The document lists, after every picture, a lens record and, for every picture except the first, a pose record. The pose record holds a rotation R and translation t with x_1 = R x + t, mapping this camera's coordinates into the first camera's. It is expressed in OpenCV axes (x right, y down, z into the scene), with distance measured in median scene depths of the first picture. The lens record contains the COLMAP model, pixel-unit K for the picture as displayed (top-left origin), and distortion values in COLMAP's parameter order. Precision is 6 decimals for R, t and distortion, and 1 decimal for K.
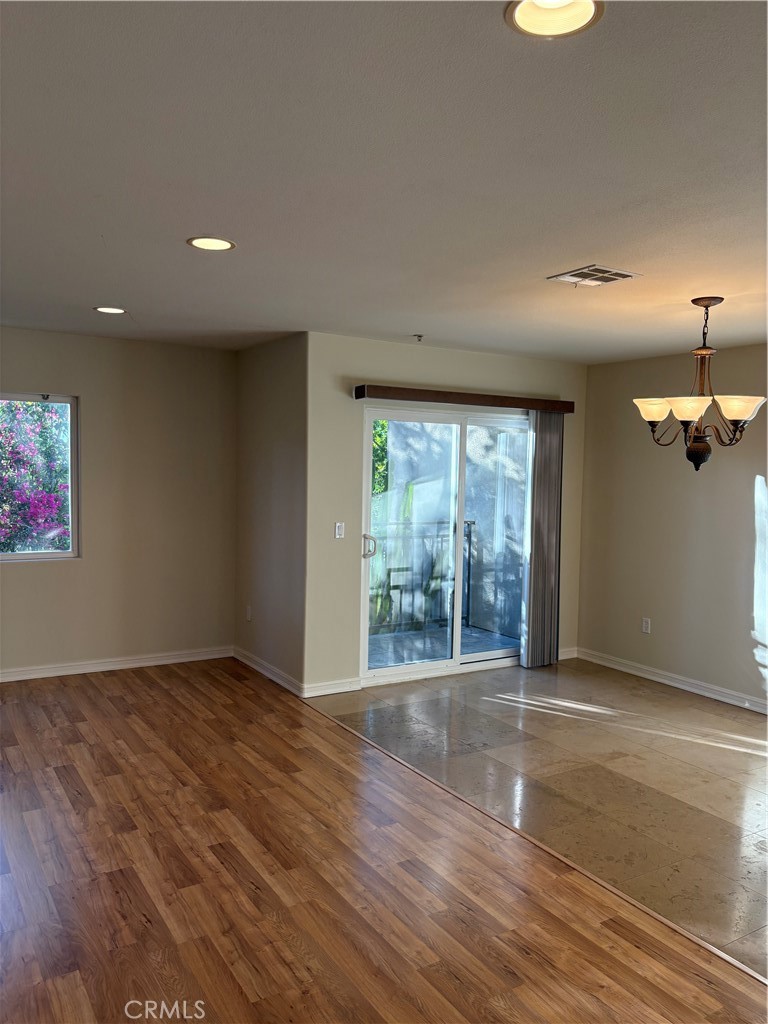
lens RADIAL K [[782.1, 0, 389.3], [0, 782.1, 523.4], [0, 0, 1]] dist [0.035259, -0.006374]
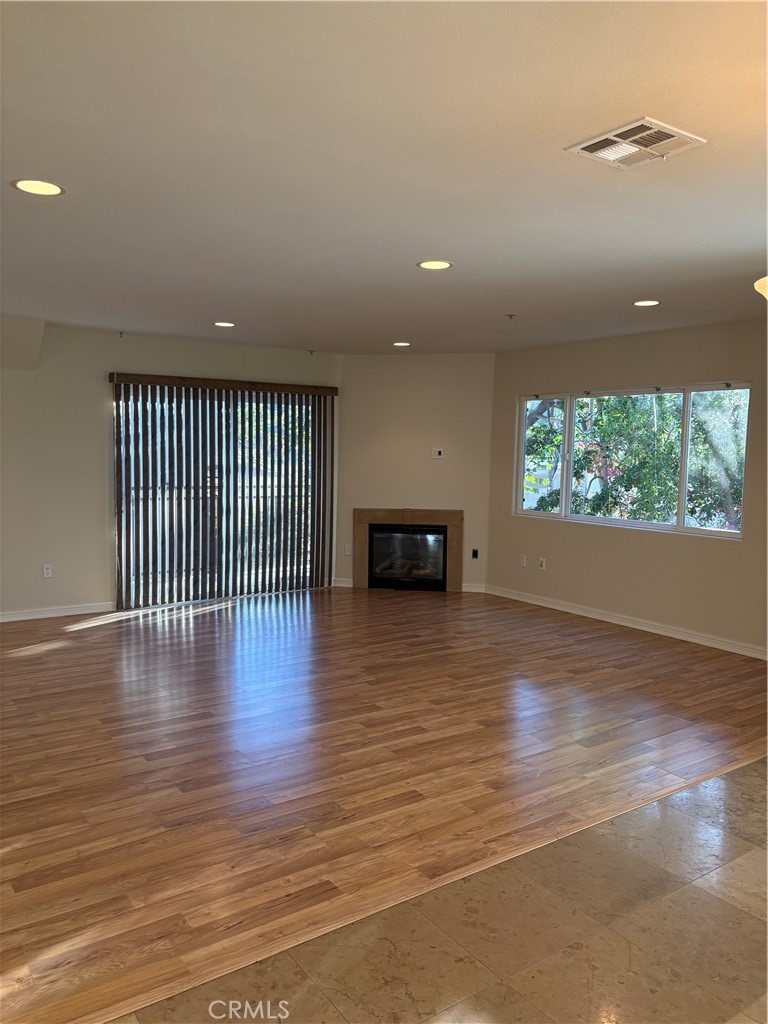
lens RADIAL K [[782.1, 0, 389.3], [0, 782.1, 523.4], [0, 0, 1]] dist [0.035259, -0.006374]
pose [[0.048613, 0.072042, -0.996216, 1.031402], [-0.085573, 0.994029, 0.067708, -0.014552], [0.995145, 0.081958, 0.054488, 0.825869]]
